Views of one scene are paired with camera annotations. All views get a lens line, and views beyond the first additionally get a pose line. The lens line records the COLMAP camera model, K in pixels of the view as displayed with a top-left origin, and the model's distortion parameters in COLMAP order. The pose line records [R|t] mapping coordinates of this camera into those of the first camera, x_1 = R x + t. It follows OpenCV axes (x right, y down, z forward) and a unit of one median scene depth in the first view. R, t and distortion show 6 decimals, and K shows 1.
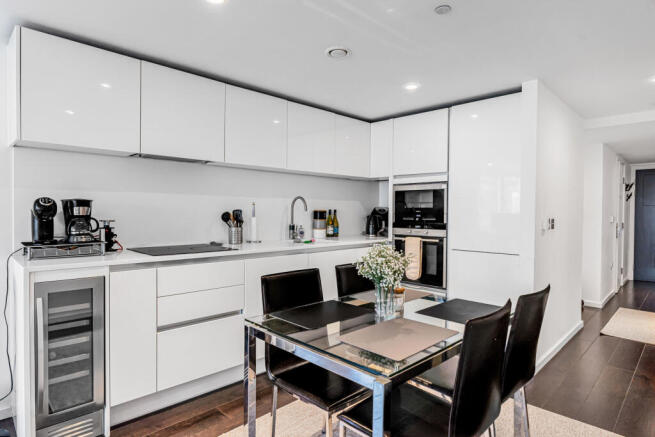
lens RADIAL K [[360.6, 0, 328.3], [0, 360.6, 217.9], [0, 0, 1]] dist [-0.000995, -0.000061]
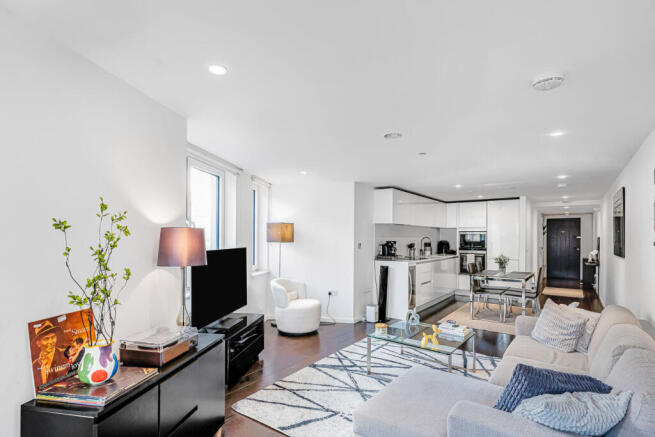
lens RADIAL K [[329.9, 0, 323.0], [0, 329.9, 238.8], [0, 0, 1]] dist [0.001419, 0.000067]
pose [[0.988937, -0.010010, 0.147997, -0.977490], [0.012983, 0.999733, -0.019135, -0.017161], [-0.147766, 0.020845, 0.988803, -0.930593]]
